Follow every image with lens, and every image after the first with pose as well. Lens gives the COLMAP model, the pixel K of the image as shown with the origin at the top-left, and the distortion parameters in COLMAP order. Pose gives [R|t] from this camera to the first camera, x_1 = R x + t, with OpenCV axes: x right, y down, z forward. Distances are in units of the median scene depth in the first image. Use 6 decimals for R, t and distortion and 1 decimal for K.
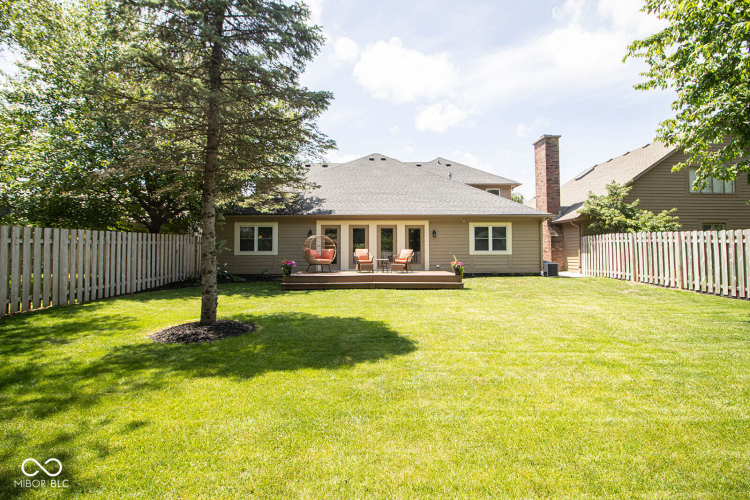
lens RADIAL K [[345.0, 0, 376.7], [0, 345.0, 239.6], [0, 0, 1]] dist [-0.000386, -0.000559]
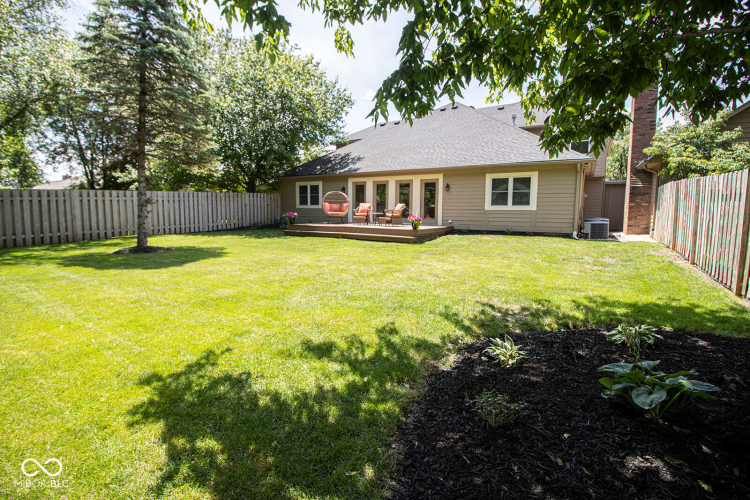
lens RADIAL K [[346.5, 0, 362.8], [0, 346.5, 235.6], [0, 0, 1]] dist [0.023948, 0.000080]
pose [[0.834903, 0.053226, -0.547817, 0.514168], [0.013940, 0.992949, 0.117720, -0.001289], [0.550220, -0.105921, 0.828274, 0.063495]]
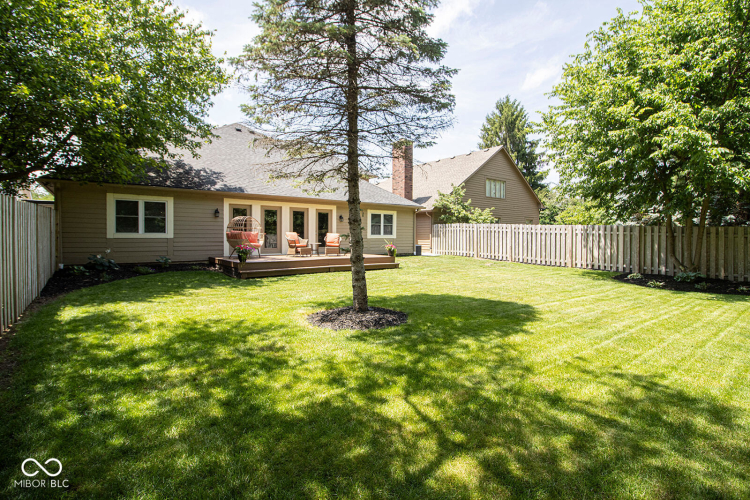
lens RADIAL K [[360.5, 0, 366.2], [0, 360.5, 240.9], [0, 0, 1]] dist [-0.000461, -0.016015]
pose [[0.805095, -0.001266, 0.593144, -0.433285], [-0.030828, 0.998557, 0.043975, 0.000590], [-0.592344, -0.053689, 0.803895, 0.064021]]
